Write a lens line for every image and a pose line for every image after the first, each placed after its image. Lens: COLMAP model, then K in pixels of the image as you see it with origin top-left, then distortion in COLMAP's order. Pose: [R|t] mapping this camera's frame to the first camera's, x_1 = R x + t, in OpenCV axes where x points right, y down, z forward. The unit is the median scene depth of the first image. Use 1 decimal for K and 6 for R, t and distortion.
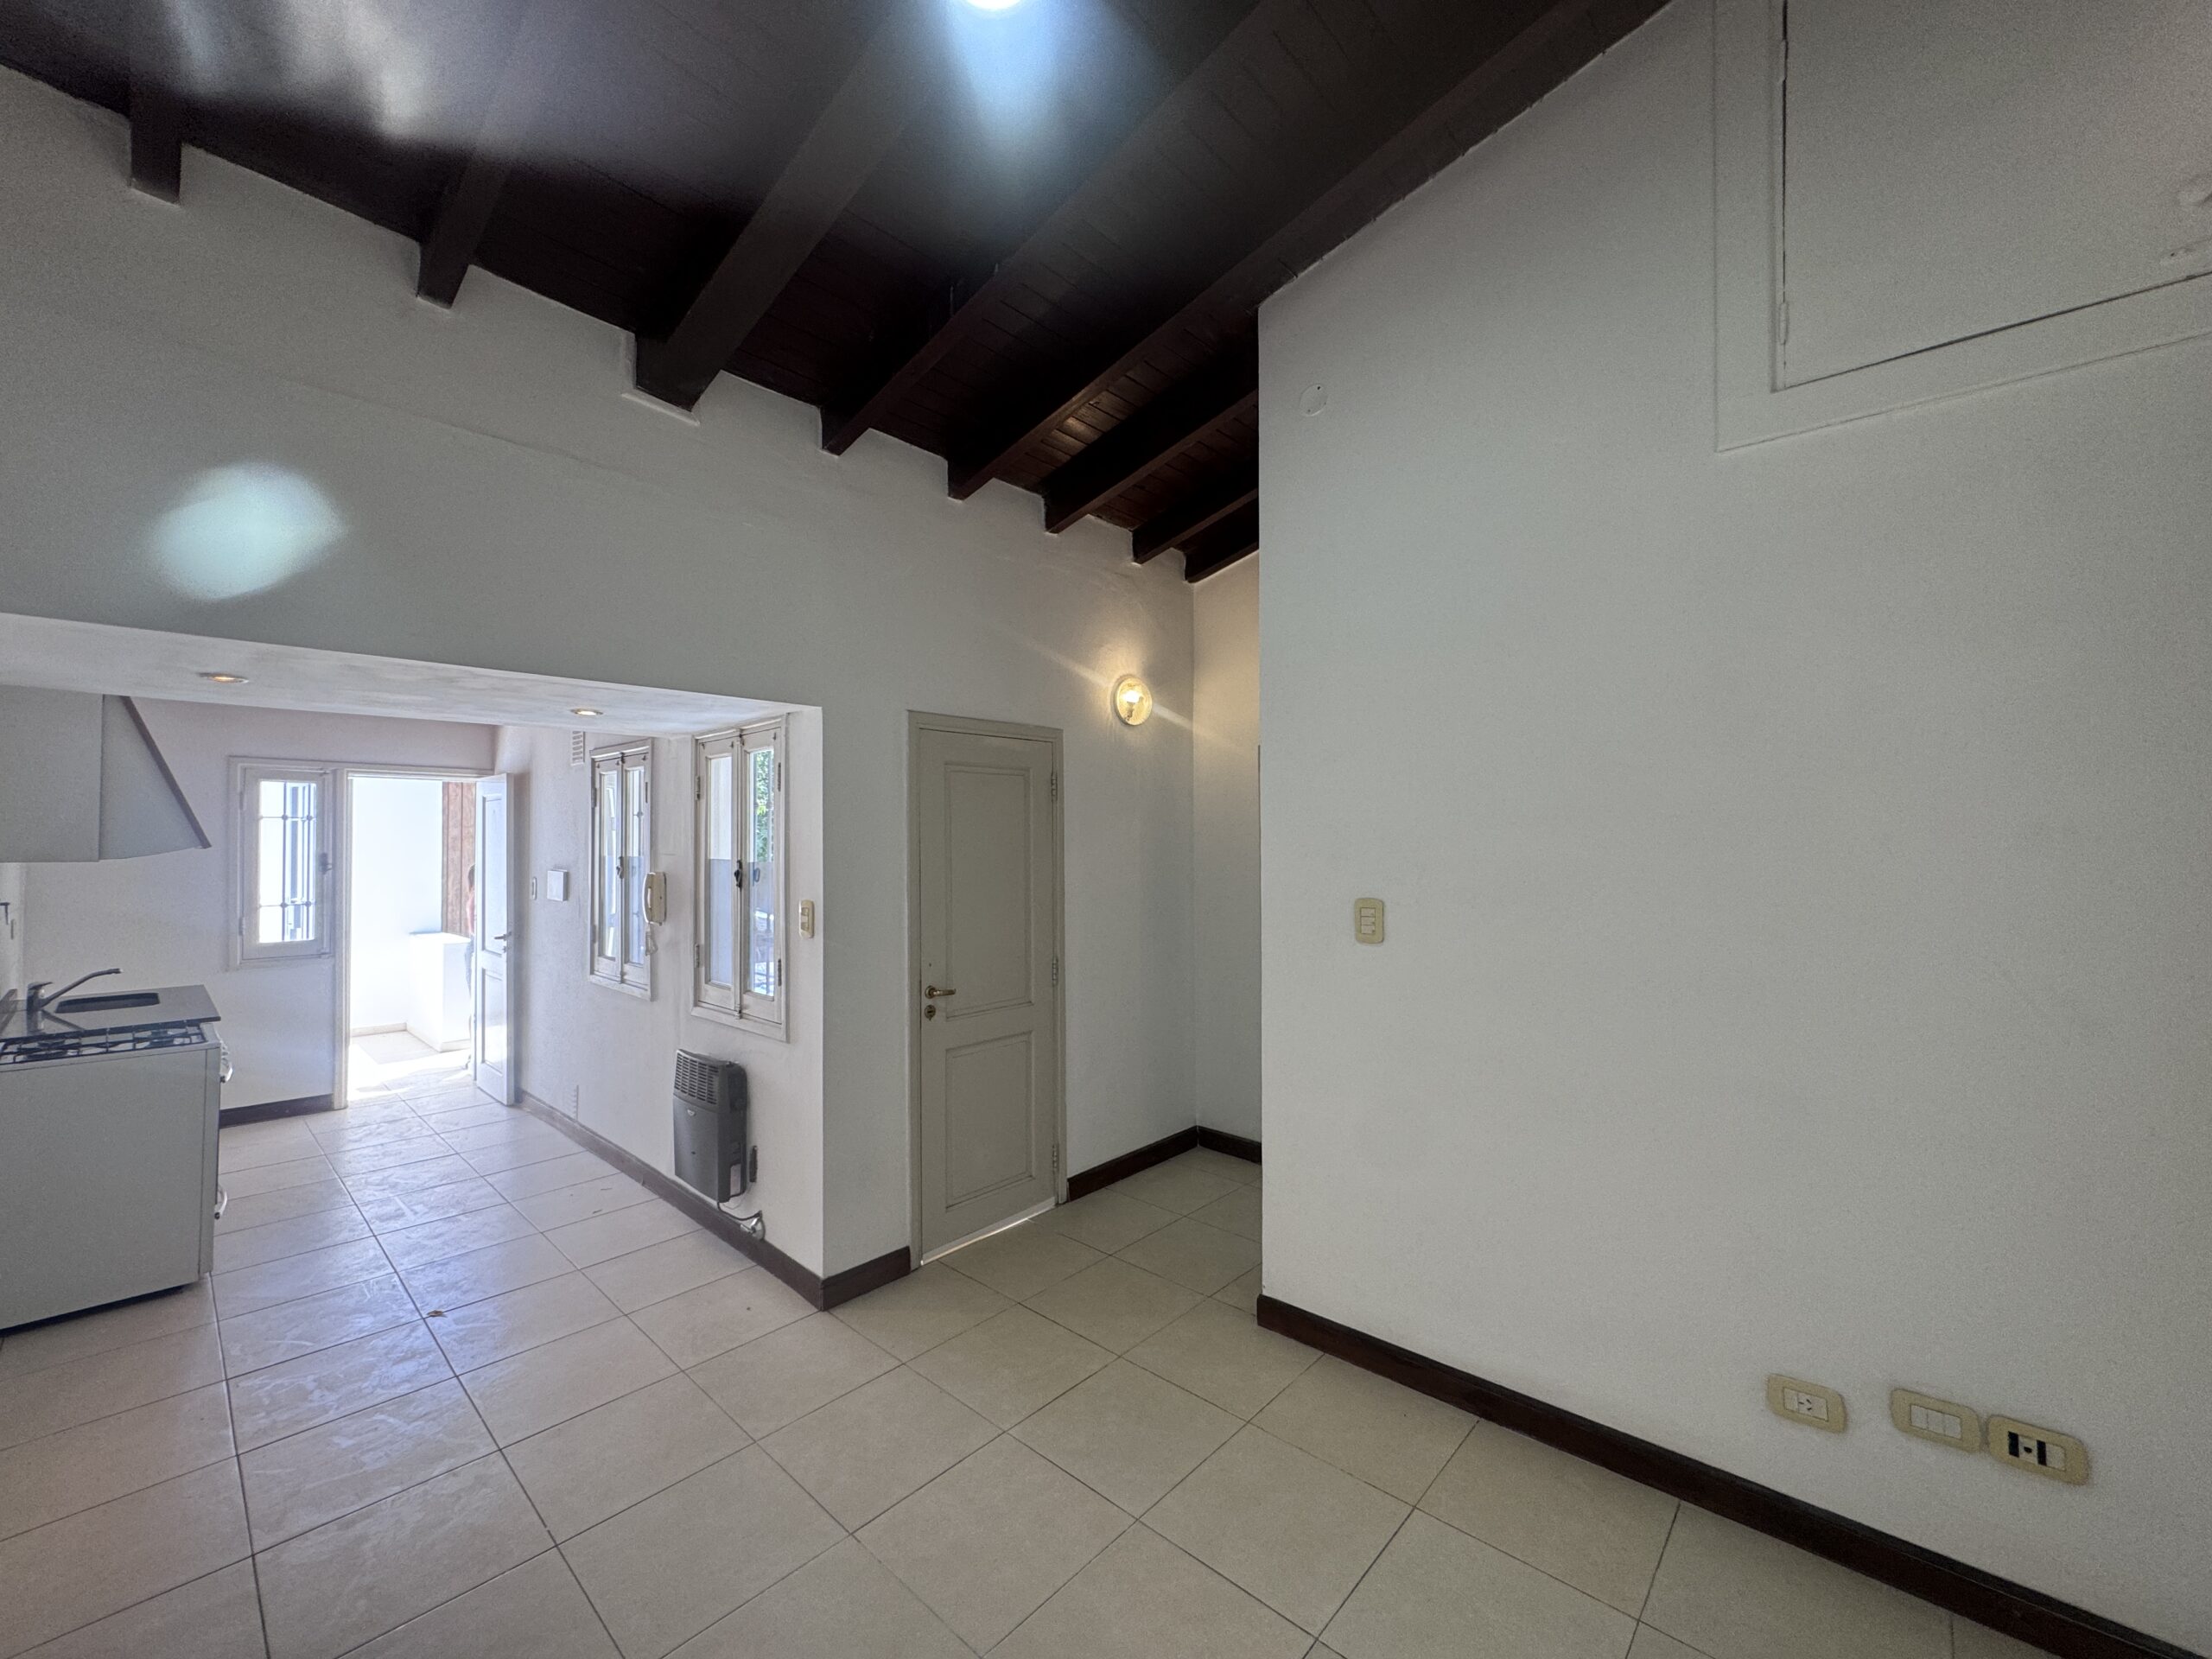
lens RADIAL K [[889.4, 0, 1103.1], [0, 889.4, 834.8], [0, 0, 1]] dist [-0.001800, 0.000029]
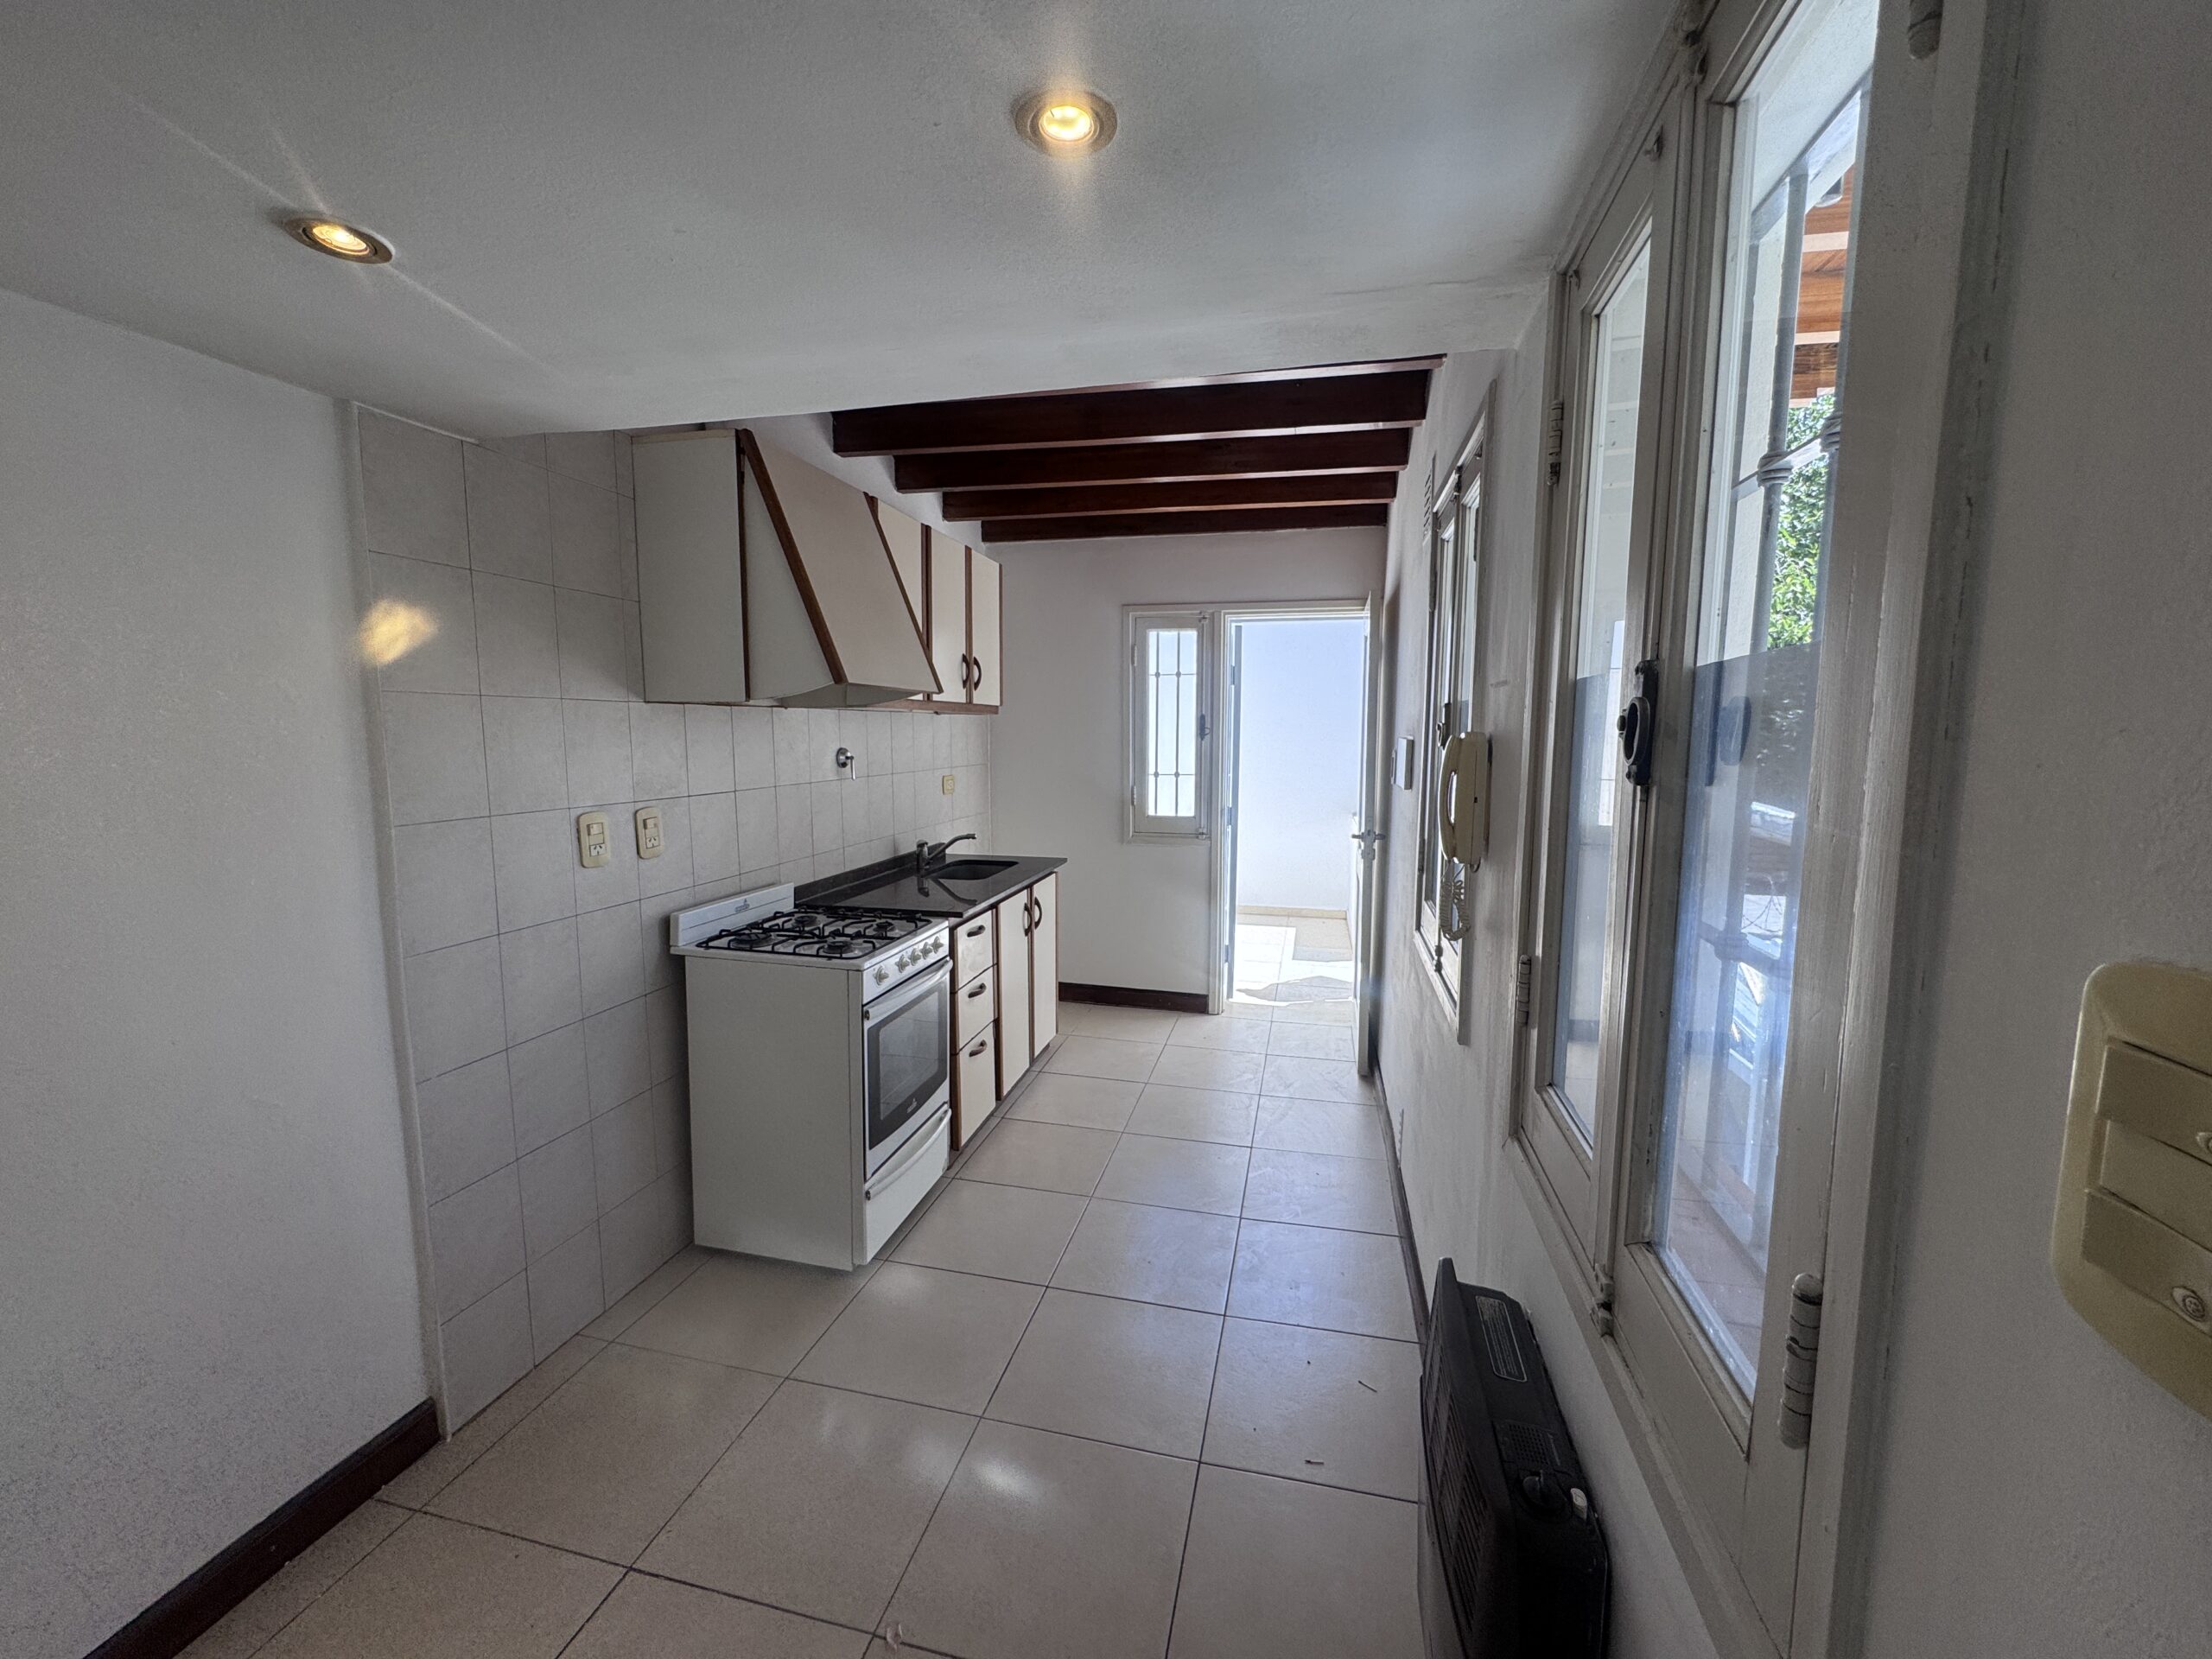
lens RADIAL K [[889.4, 0, 1103.1], [0, 889.4, 834.8], [0, 0, 1]] dist [-0.001800, 0.000029]
pose [[0.487443, 0.105887, -0.866711, -0.183462], [0.006693, 0.992137, 0.124974, 0.027620], [0.873129, -0.066719, 0.482902, 0.507594]]
